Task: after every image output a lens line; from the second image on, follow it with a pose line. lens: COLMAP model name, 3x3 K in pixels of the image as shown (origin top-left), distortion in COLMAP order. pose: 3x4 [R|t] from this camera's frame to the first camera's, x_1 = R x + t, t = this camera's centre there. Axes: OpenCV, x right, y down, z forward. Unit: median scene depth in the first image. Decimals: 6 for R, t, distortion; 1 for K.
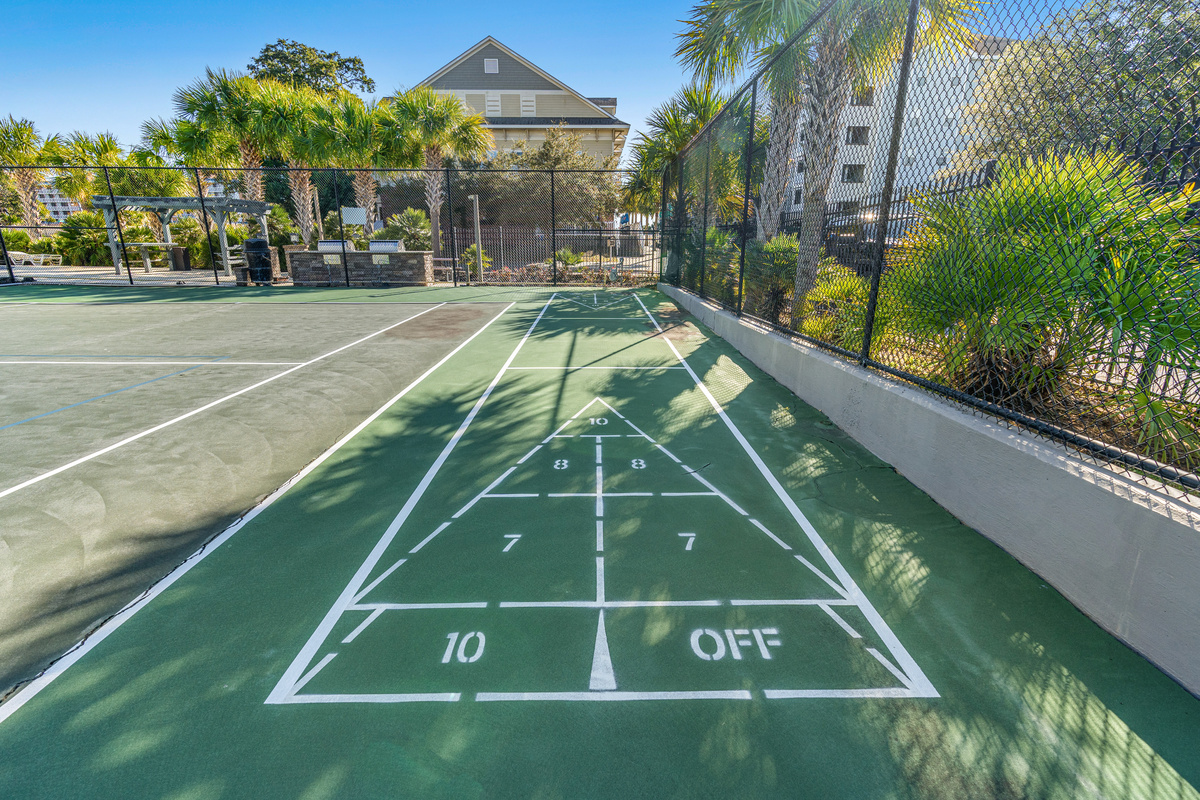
lens RADIAL K [[556.5, 0, 600.0], [0, 556.5, 400.0], [0, 0, 1]] dist [-0.002498, -0.000463]
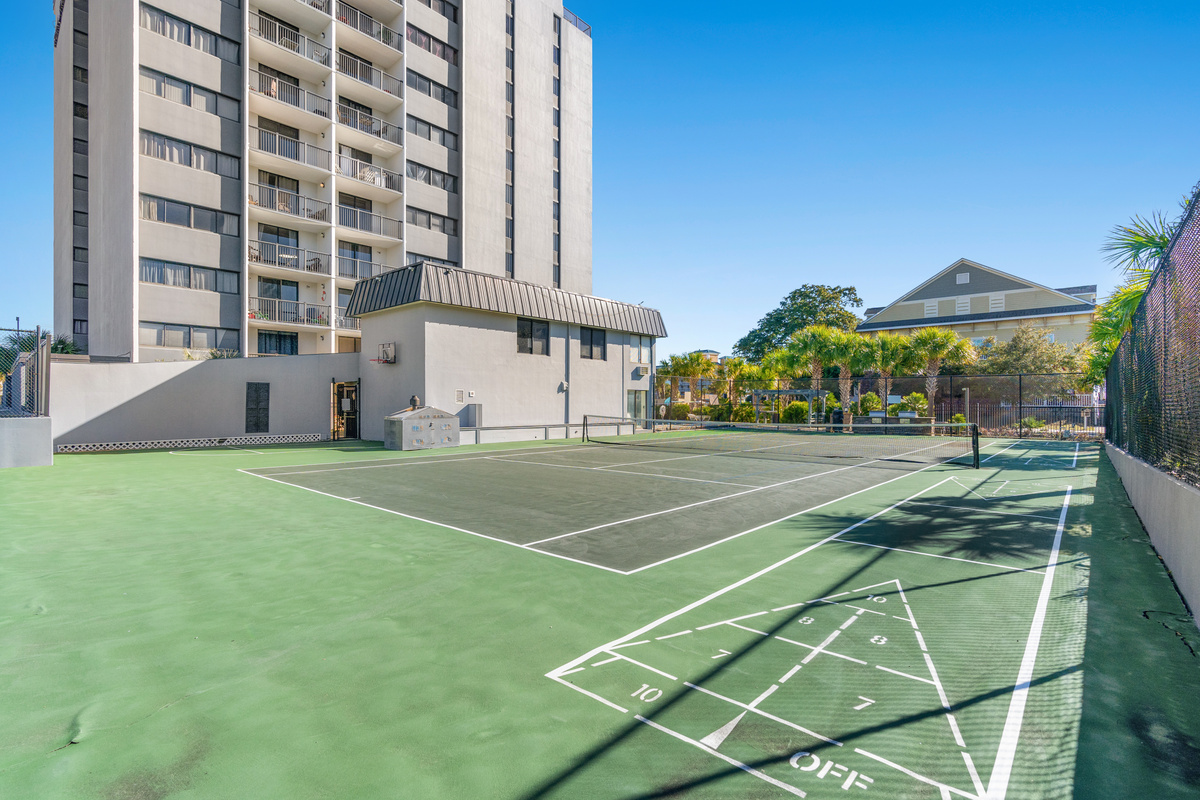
lens RADIAL K [[556.5, 0, 600.0], [0, 556.5, 400.0], [0, 0, 1]] dist [-0.002498, -0.000463]
pose [[0.745670, -0.002687, -0.666310, 0.039969], [-0.190980, 0.957174, -0.217586, 0.124688], [0.638360, 0.289499, 0.713223, -0.444841]]
